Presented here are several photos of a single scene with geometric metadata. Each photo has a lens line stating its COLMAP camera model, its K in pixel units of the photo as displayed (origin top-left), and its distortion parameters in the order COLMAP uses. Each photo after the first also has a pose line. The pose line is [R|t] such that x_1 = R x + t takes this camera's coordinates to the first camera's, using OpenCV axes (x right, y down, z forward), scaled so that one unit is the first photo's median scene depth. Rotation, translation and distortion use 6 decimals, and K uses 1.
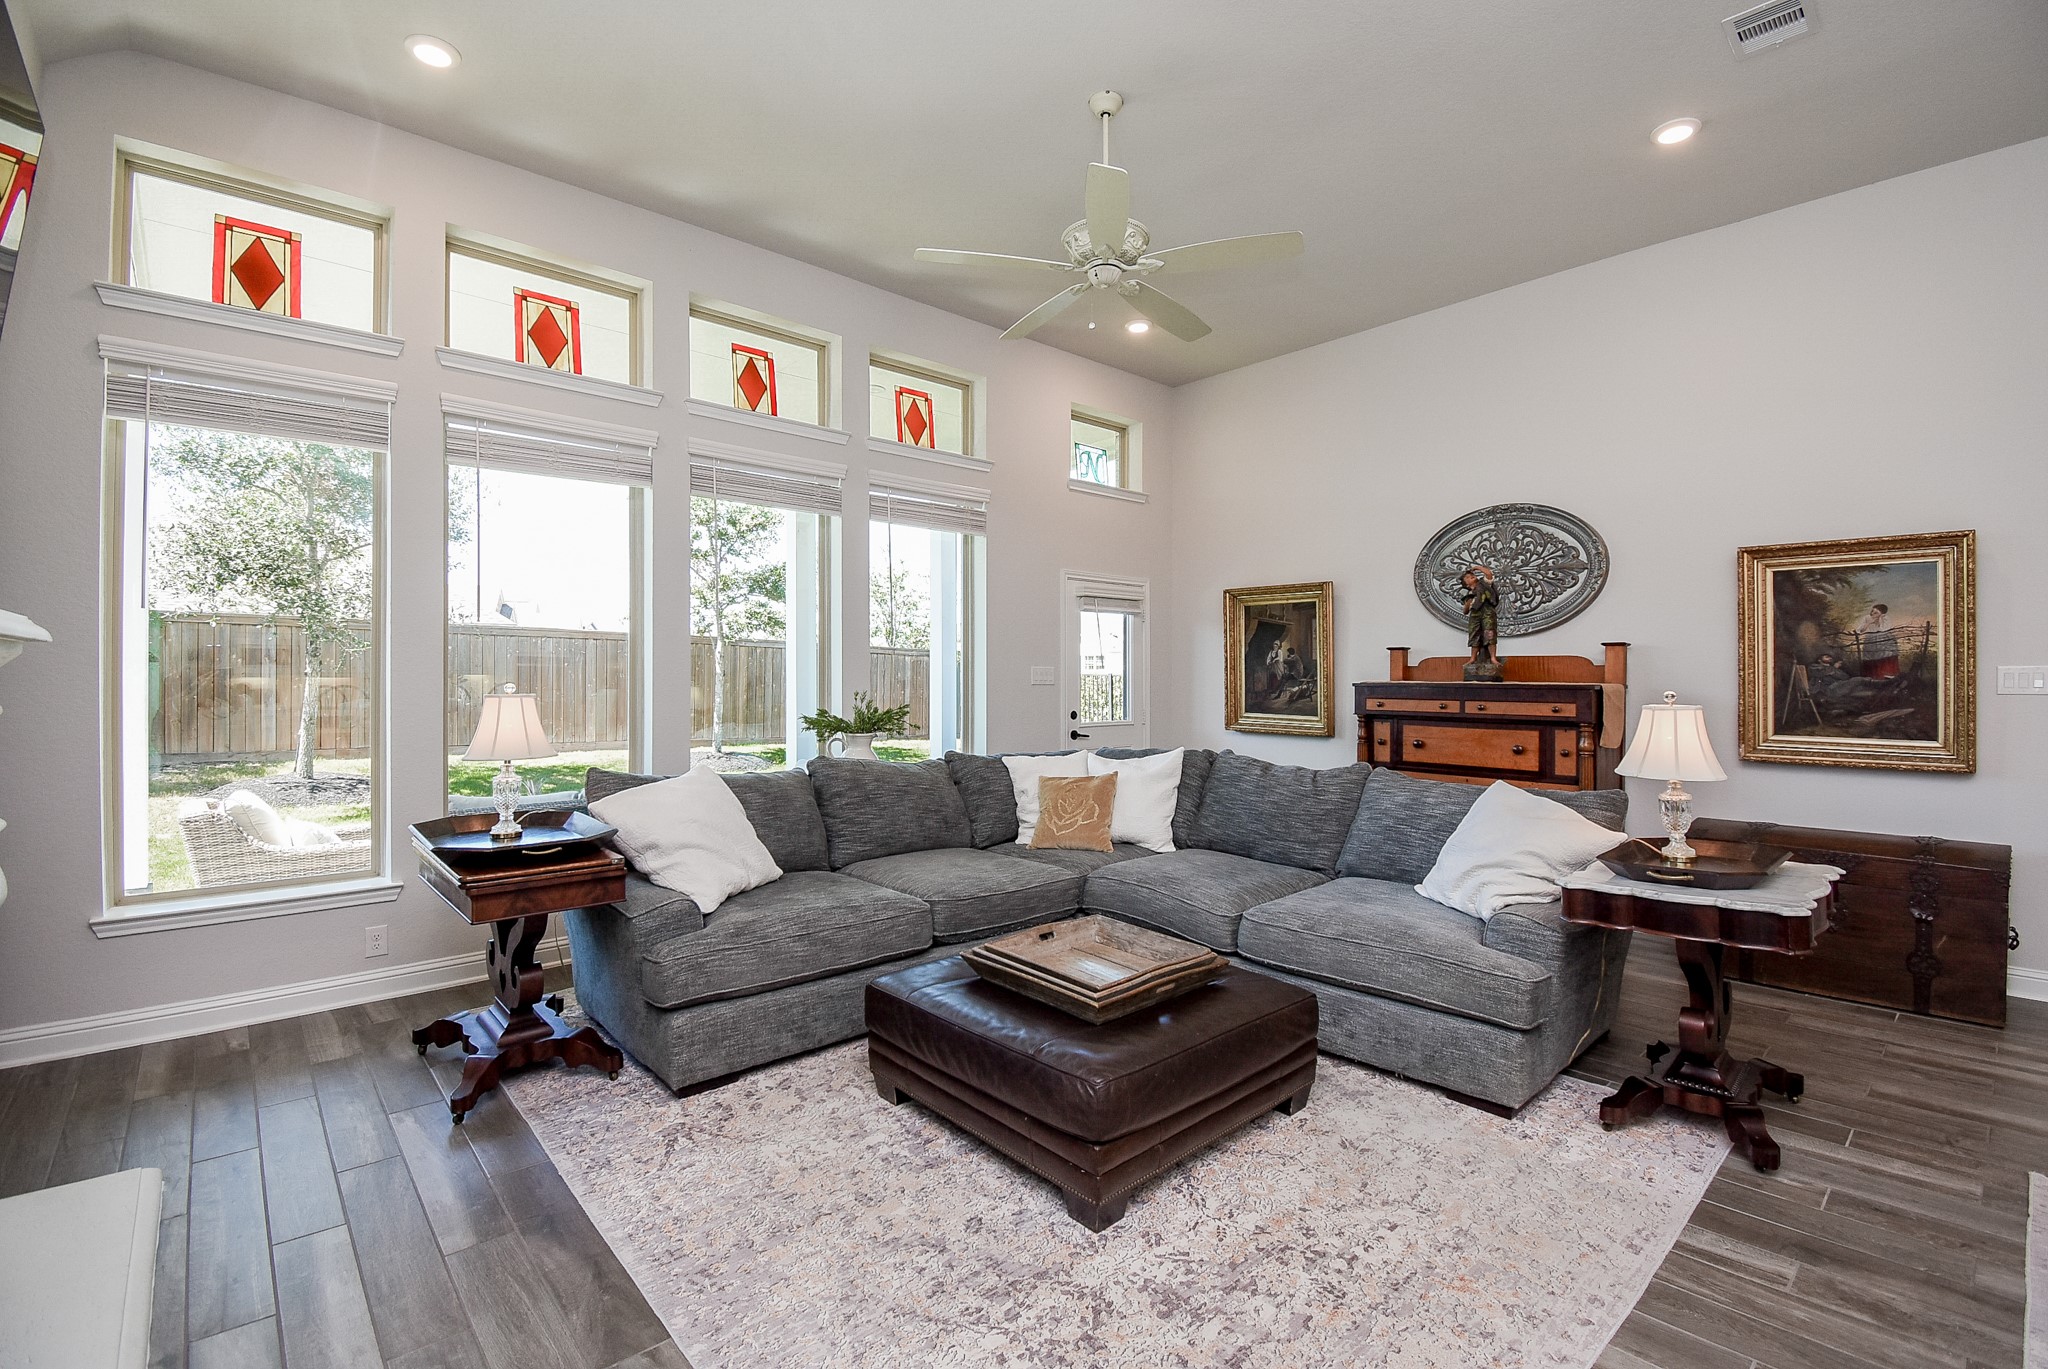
lens RADIAL K [[898.7, 0, 1024.4], [0, 898.7, 674.5], [0, 0, 1]] dist [0.014426, -0.021744]
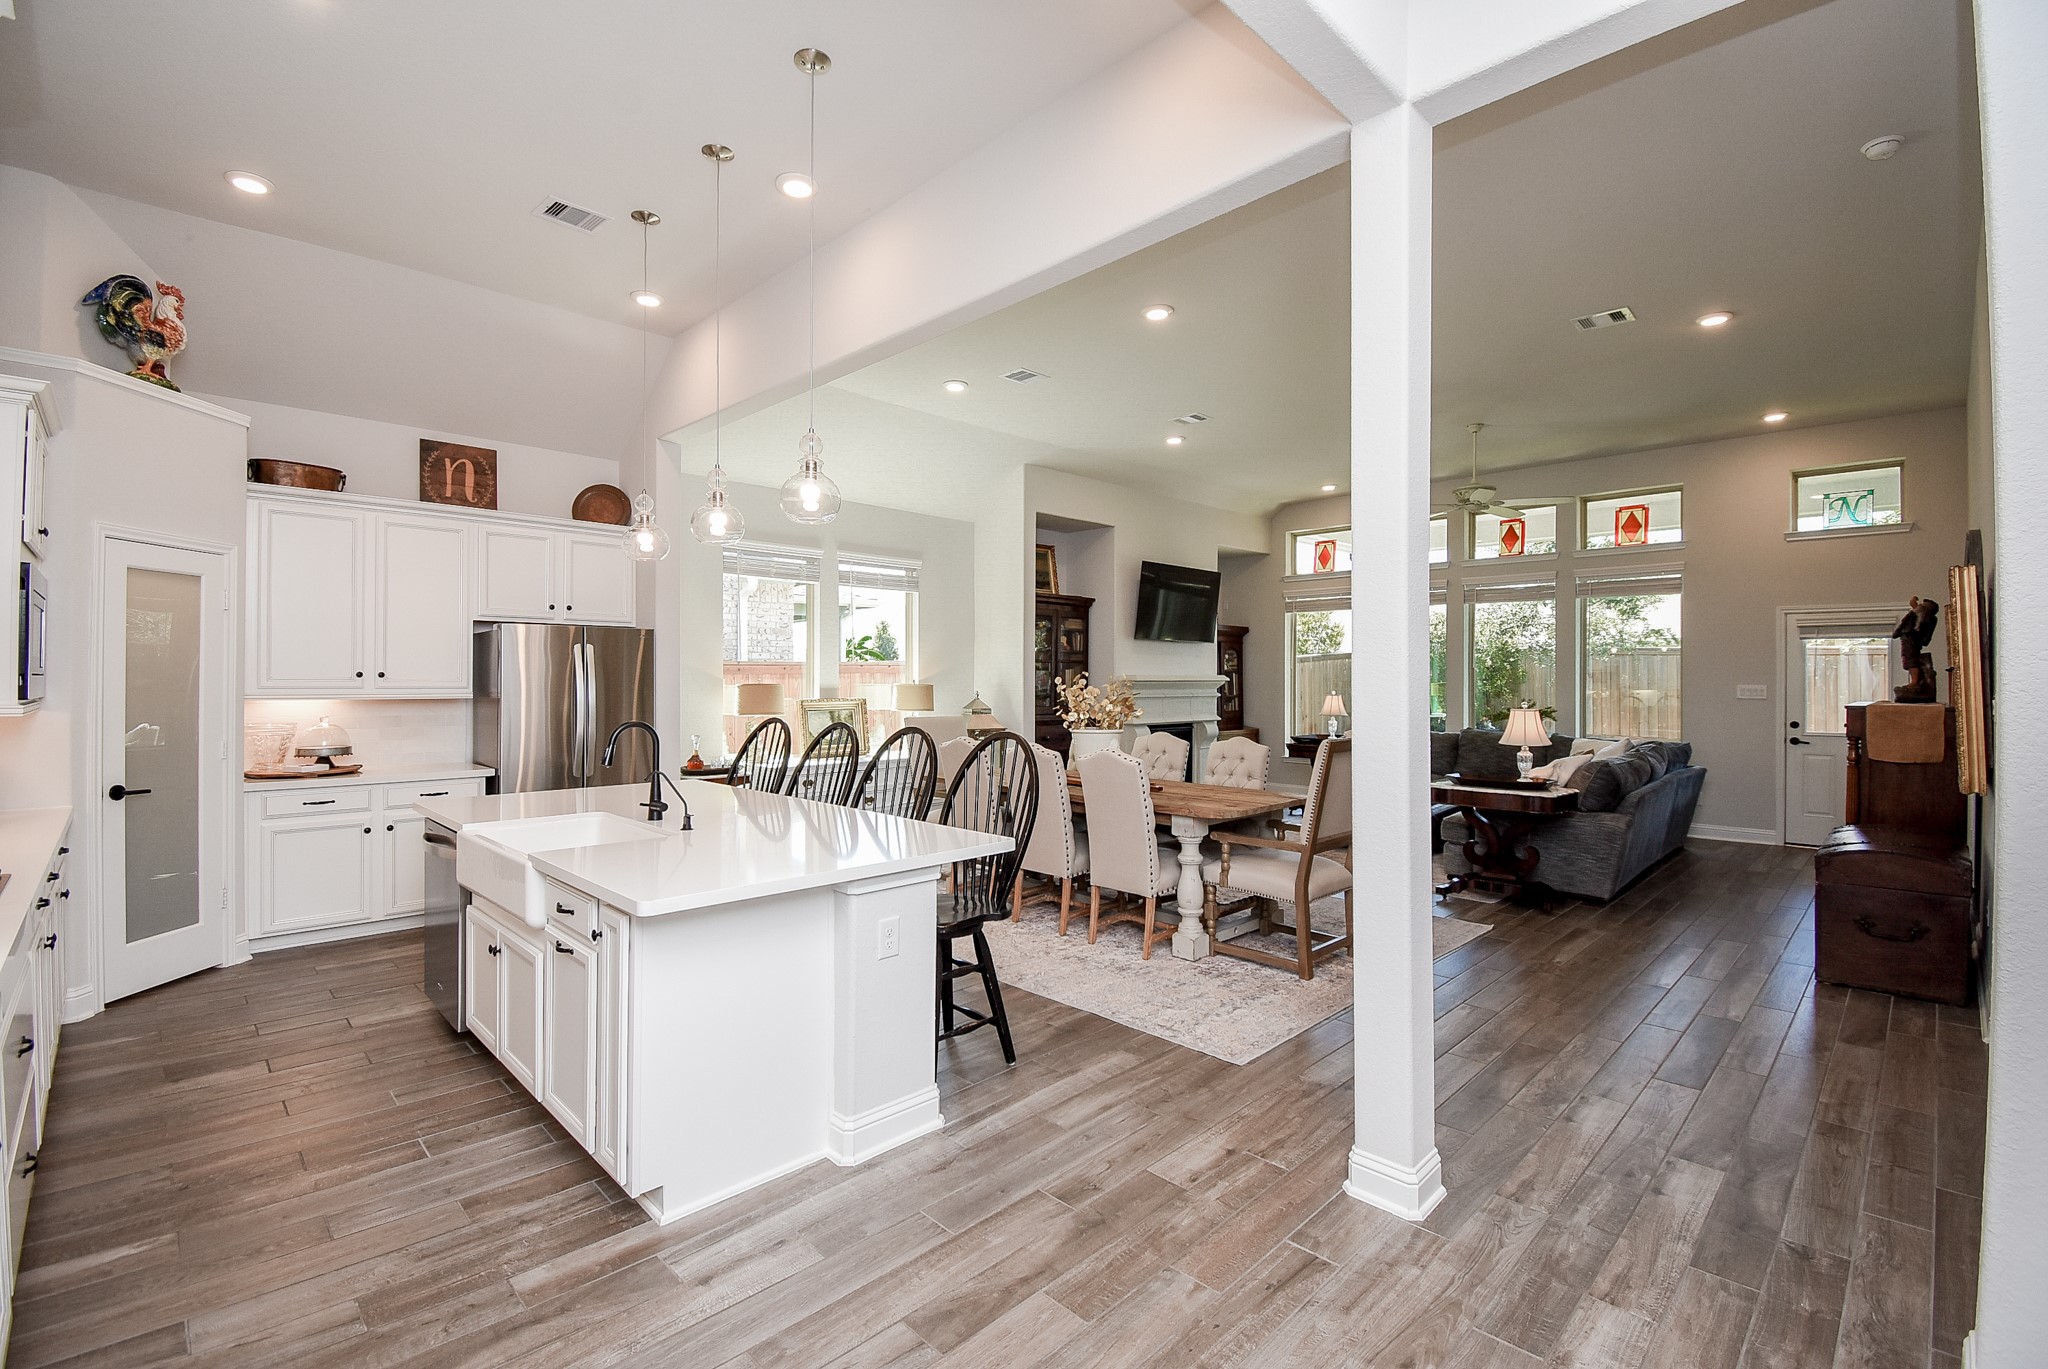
lens RADIAL K [[898.7, 0, 1024.4], [0, 898.7, 674.5], [0, 0, 1]] dist [0.014426, -0.021744]
pose [[0.049081, -0.007605, -0.998766, 1.601735], [-0.004307, 0.999960, -0.007826, -0.012118], [0.998785, 0.004686, 0.049047, -0.134161]]
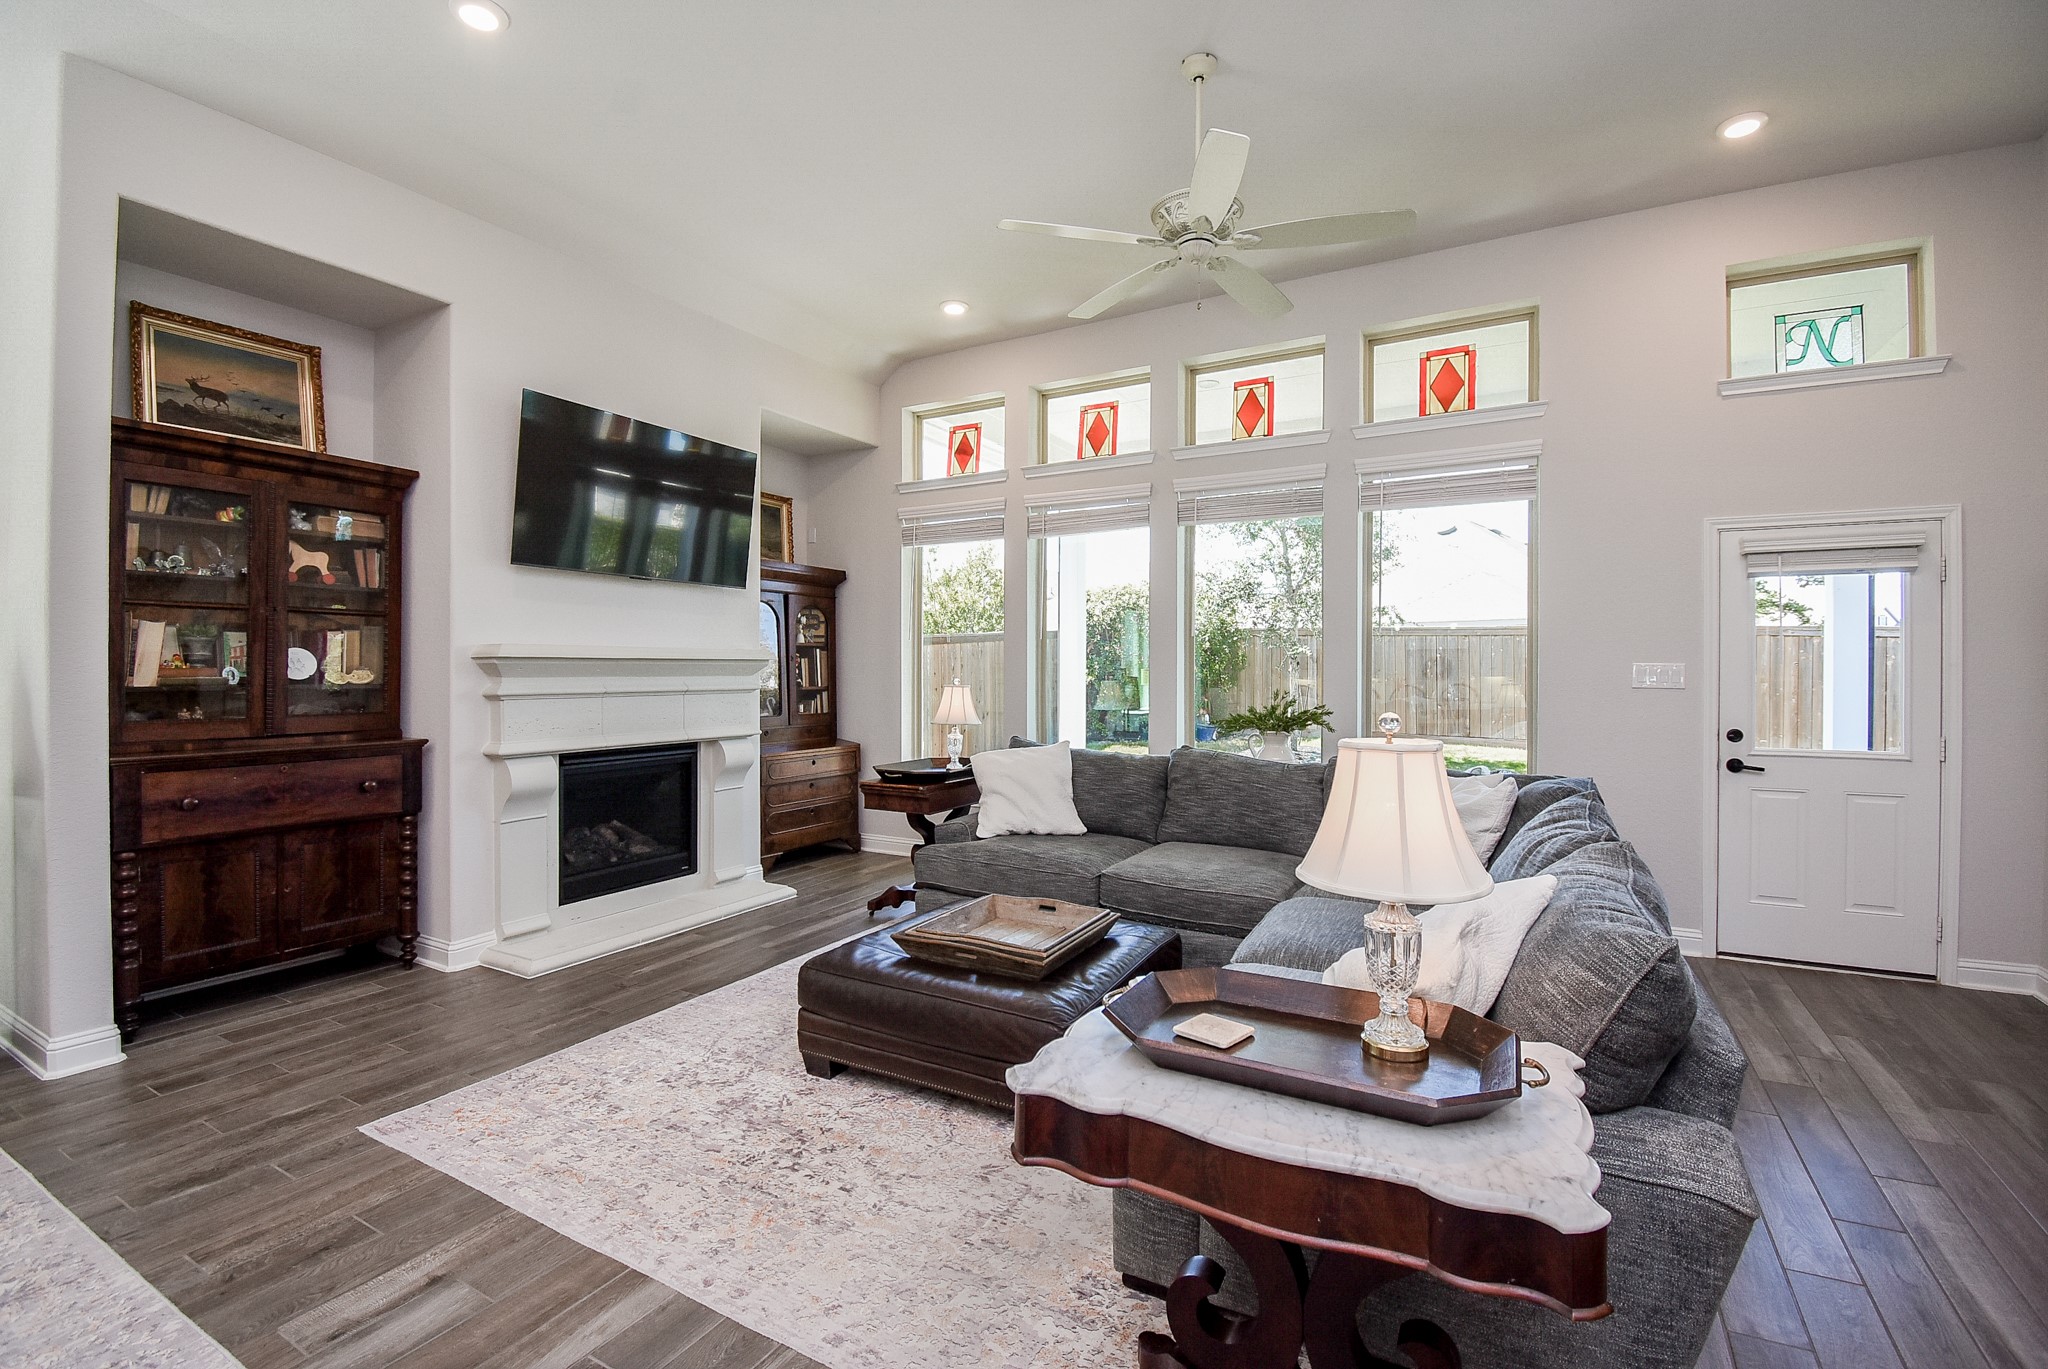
lens RADIAL K [[898.7, 0, 1024.4], [0, 898.7, 674.5], [0, 0, 1]] dist [0.014426, -0.021744]
pose [[0.325718, 0.001742, -0.945465, 0.670370], [-0.000980, 0.999998, 0.001505, -0.000501], [0.945467, 0.000436, 0.325719, 0.382617]]
